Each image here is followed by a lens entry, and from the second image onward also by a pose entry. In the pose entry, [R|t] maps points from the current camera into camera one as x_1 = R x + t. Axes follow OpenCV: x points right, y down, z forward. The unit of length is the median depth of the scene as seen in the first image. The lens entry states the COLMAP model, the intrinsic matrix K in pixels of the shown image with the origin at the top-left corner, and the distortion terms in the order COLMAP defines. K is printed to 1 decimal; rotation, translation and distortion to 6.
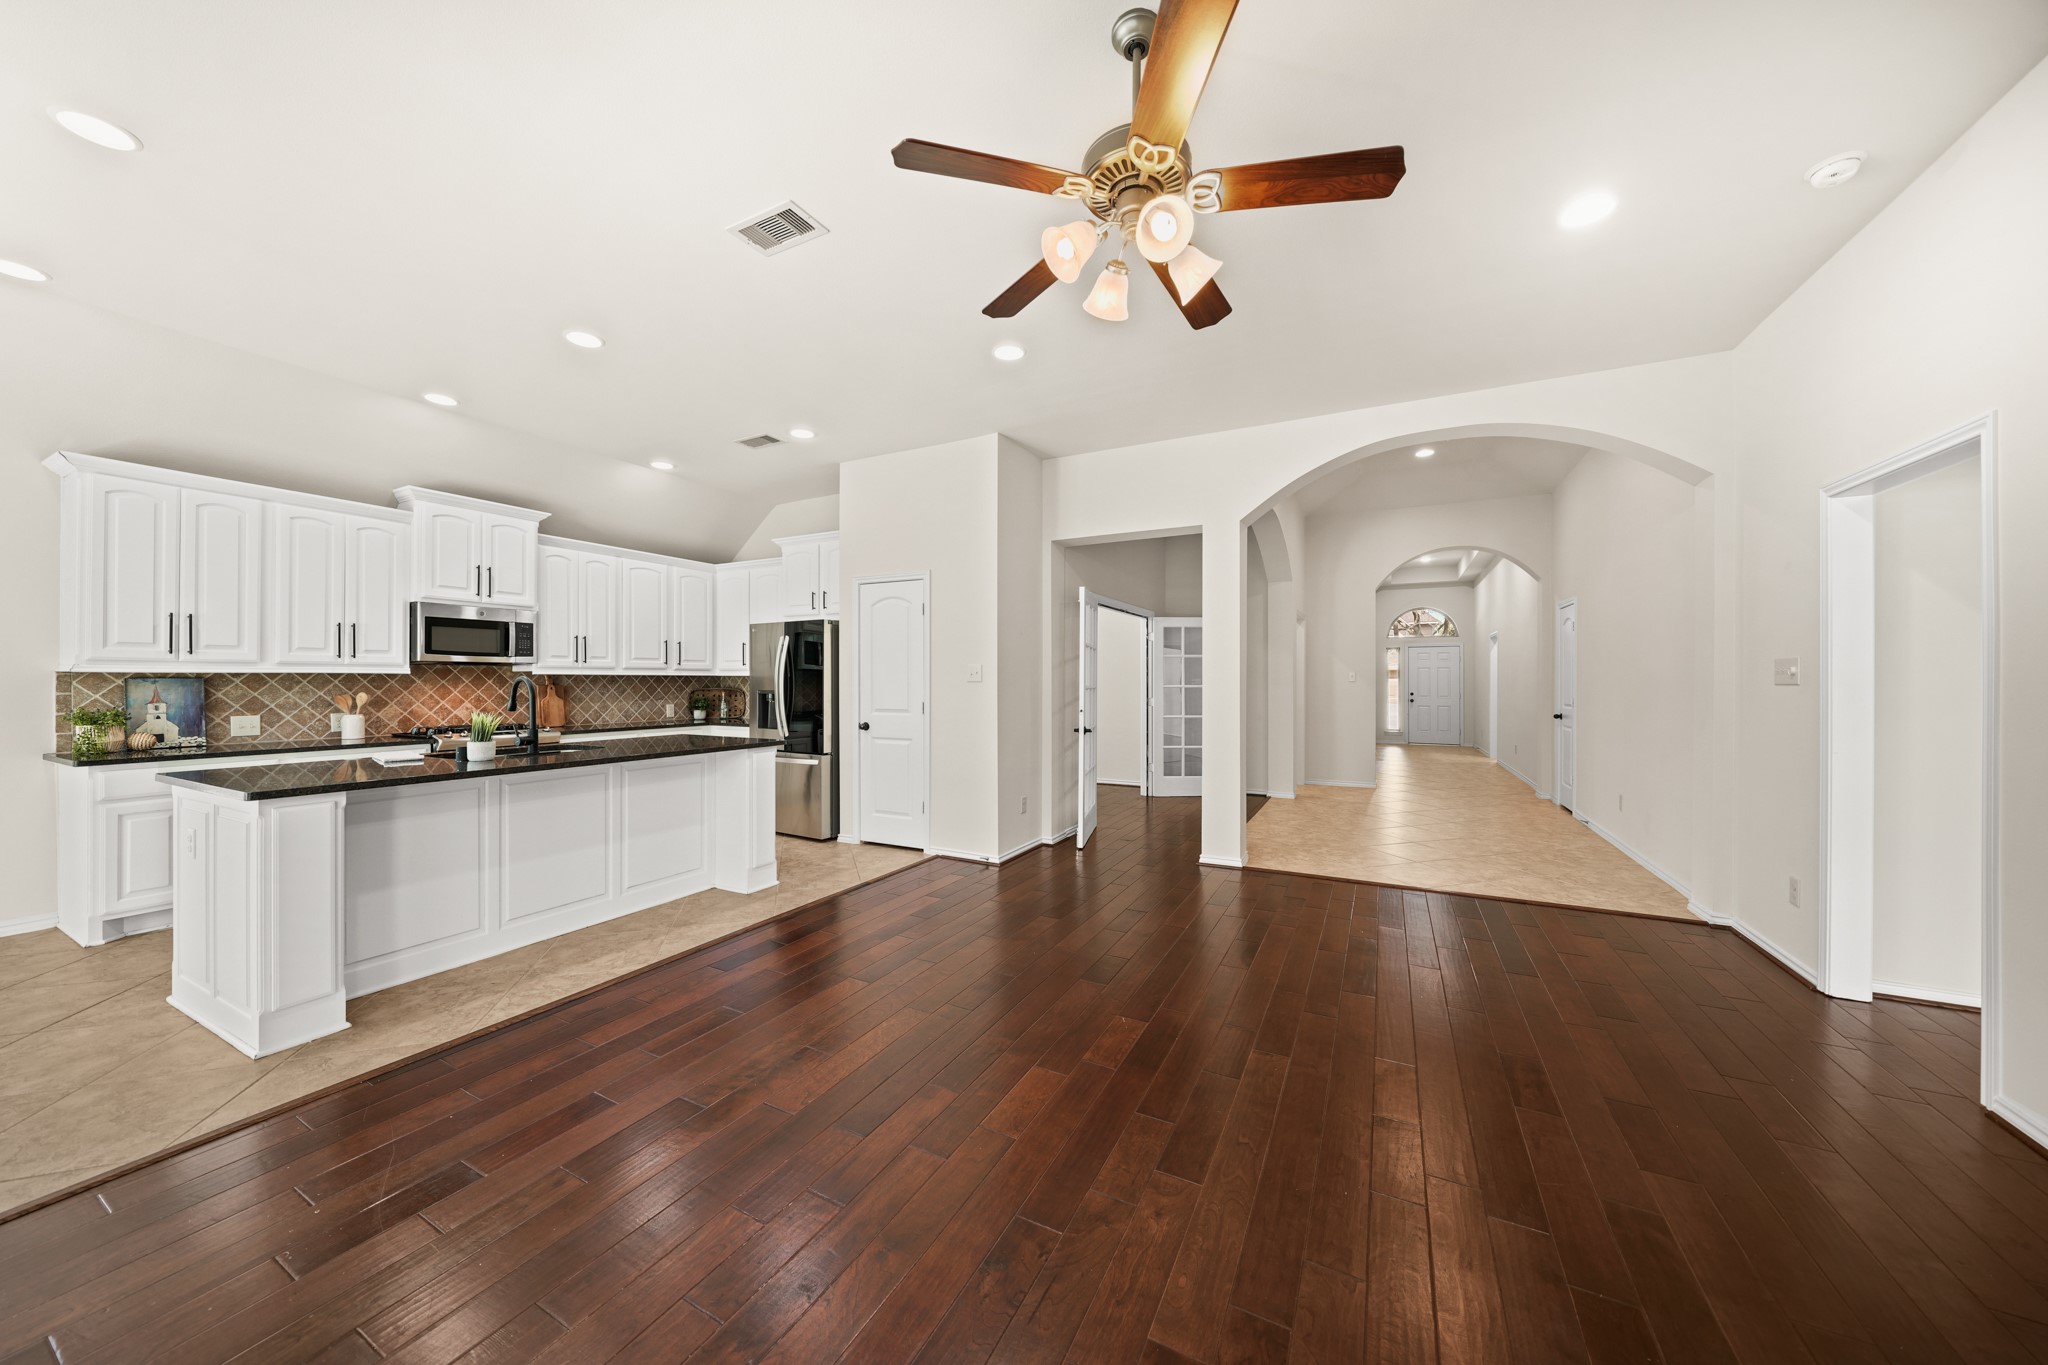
lens RADIAL K [[691.1, 0, 1017.3], [0, 691.1, 679.0], [0, 0, 1]] dist [-0.005836, 0.000677]
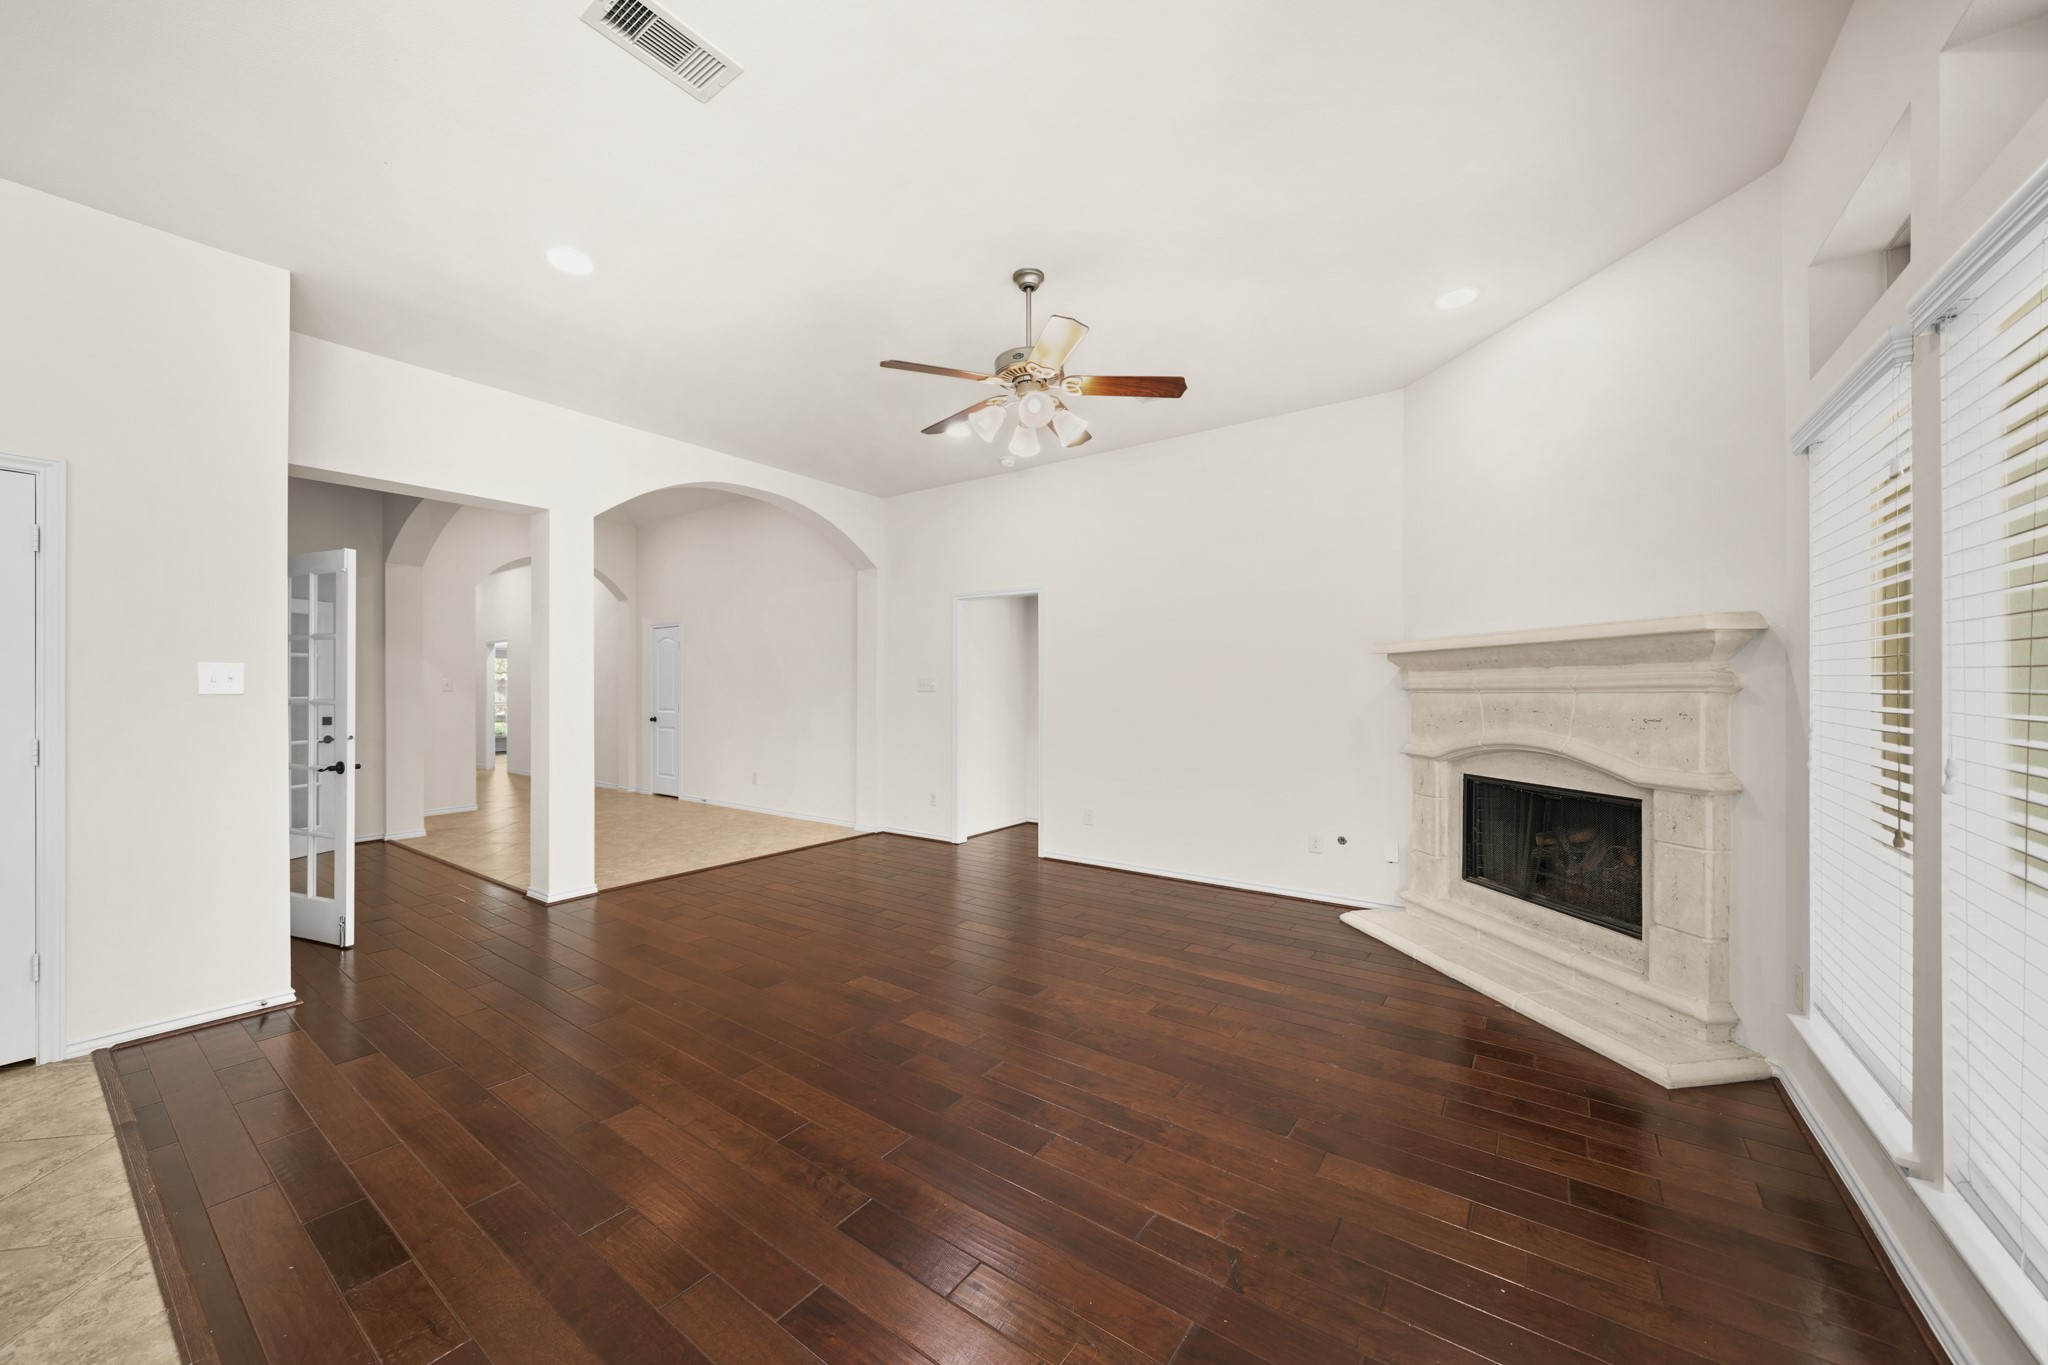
lens RADIAL K [[746.4, 0, 1012.0], [0, 746.4, 685.6], [0, 0, 1]] dist [-0.001497, 0.000270]
pose [[0.148220, 0.002229, 0.988952, -0.625166], [-0.000393, 0.999998, -0.002195, -0.002427], [-0.988954, -0.000063, 0.148221, 0.327434]]
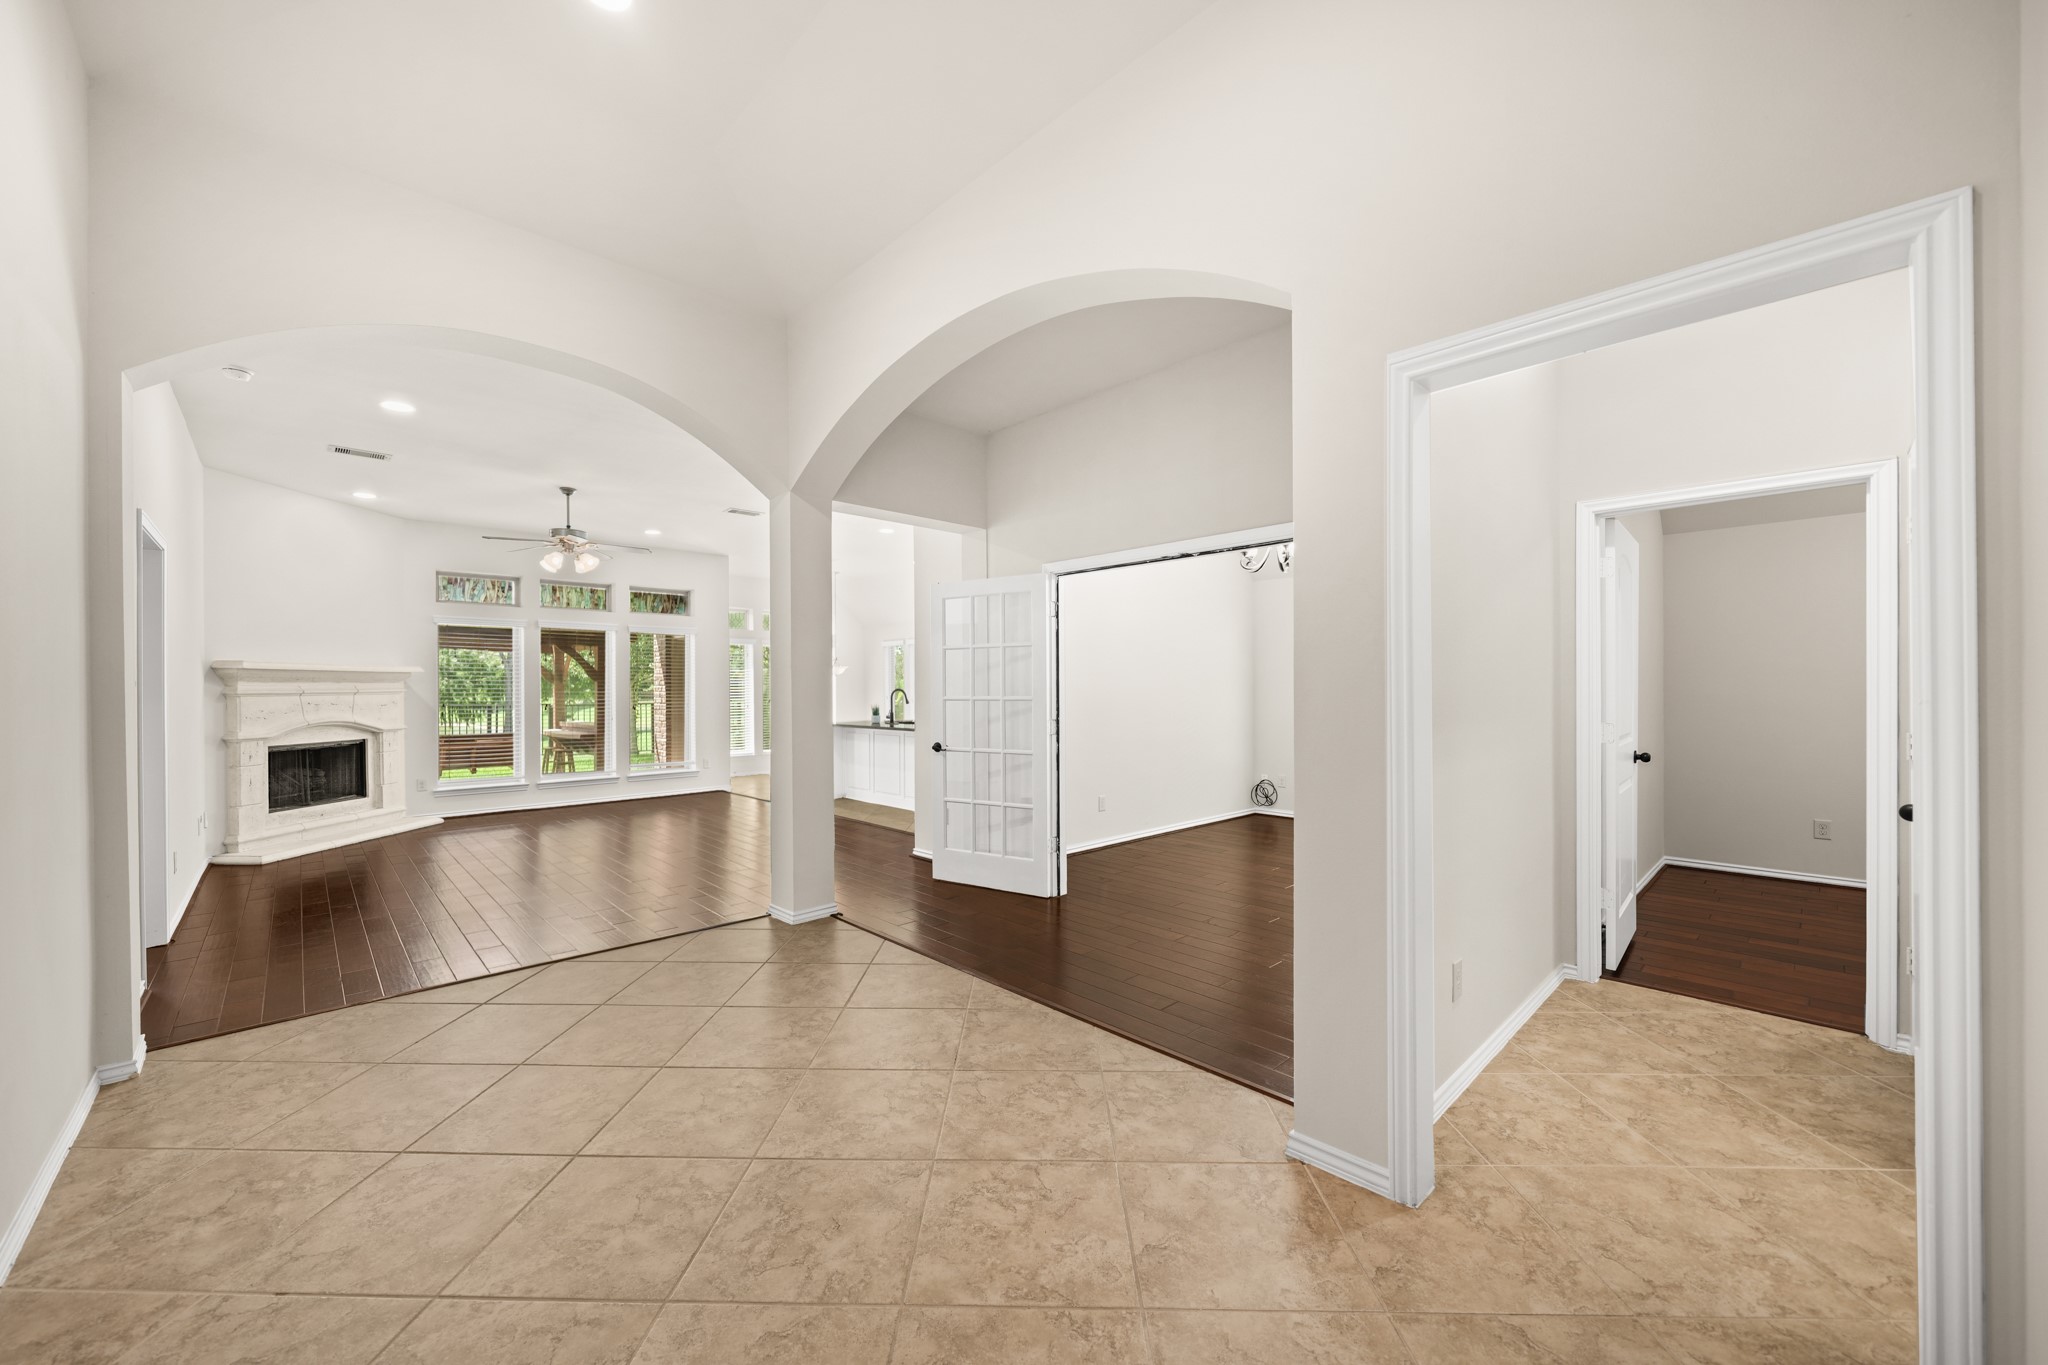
lens RADIAL K [[746.4, 0, 1005.5], [0, 746.4, 687.5], [0, 0, 1]] dist [-0.001497, 0.000270]
pose [[-0.313077, -0.000559, -0.949727, 1.175602], [0.008447, 0.999959, -0.003373, 0.003741], [0.949690, -0.009078, -0.313060, 1.663376]]
